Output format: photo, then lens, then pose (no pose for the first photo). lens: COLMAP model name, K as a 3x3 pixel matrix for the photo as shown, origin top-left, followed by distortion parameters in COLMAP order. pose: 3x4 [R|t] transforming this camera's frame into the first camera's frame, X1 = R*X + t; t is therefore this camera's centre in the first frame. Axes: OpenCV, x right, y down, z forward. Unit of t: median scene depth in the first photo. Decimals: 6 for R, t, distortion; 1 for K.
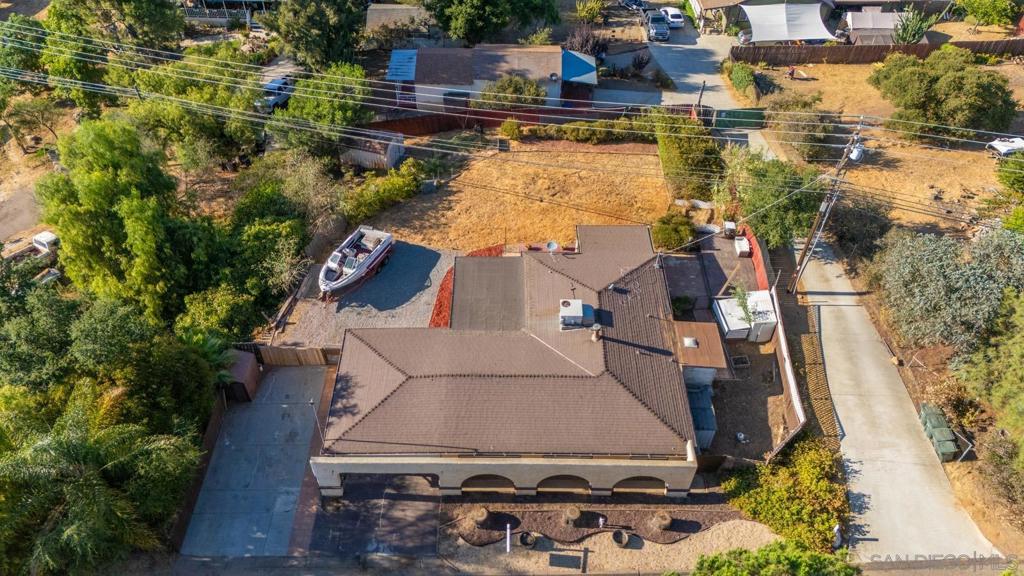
lens RADIAL K [[753.8, 0, 507.4], [0, 753.8, 279.8], [0, 0, 1]] dist [0.048371, -0.019322]
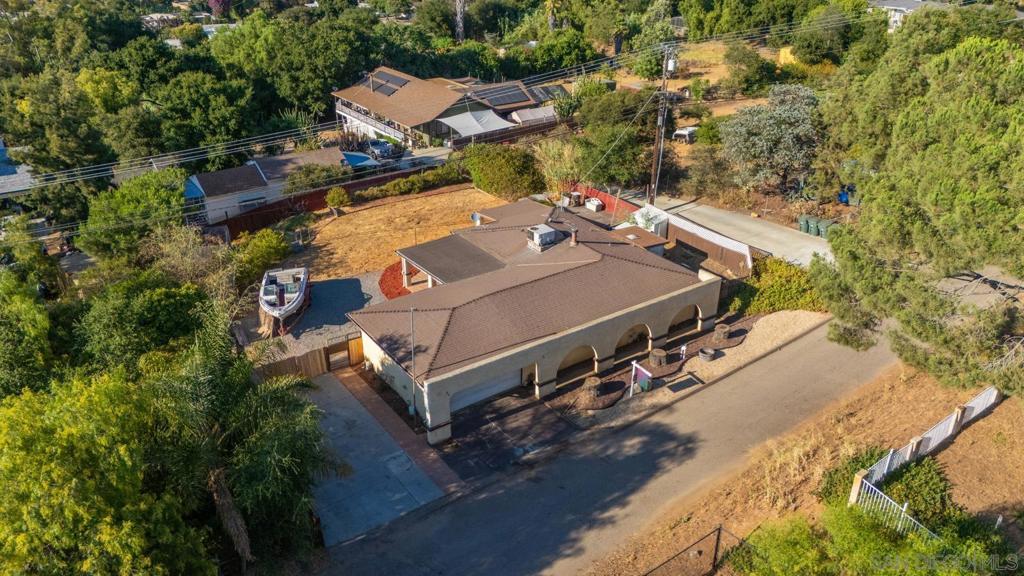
lens RADIAL K [[753.8, 0, 506.8], [0, 753.8, 289.3], [0, 0, 1]] dist [0.048371, -0.019322]
pose [[0.819285, -0.264068, 0.508960, -0.513700], [0.416232, 0.884400, -0.211158, 0.312950], [-0.394365, 0.384844, 0.834489, 0.153774]]
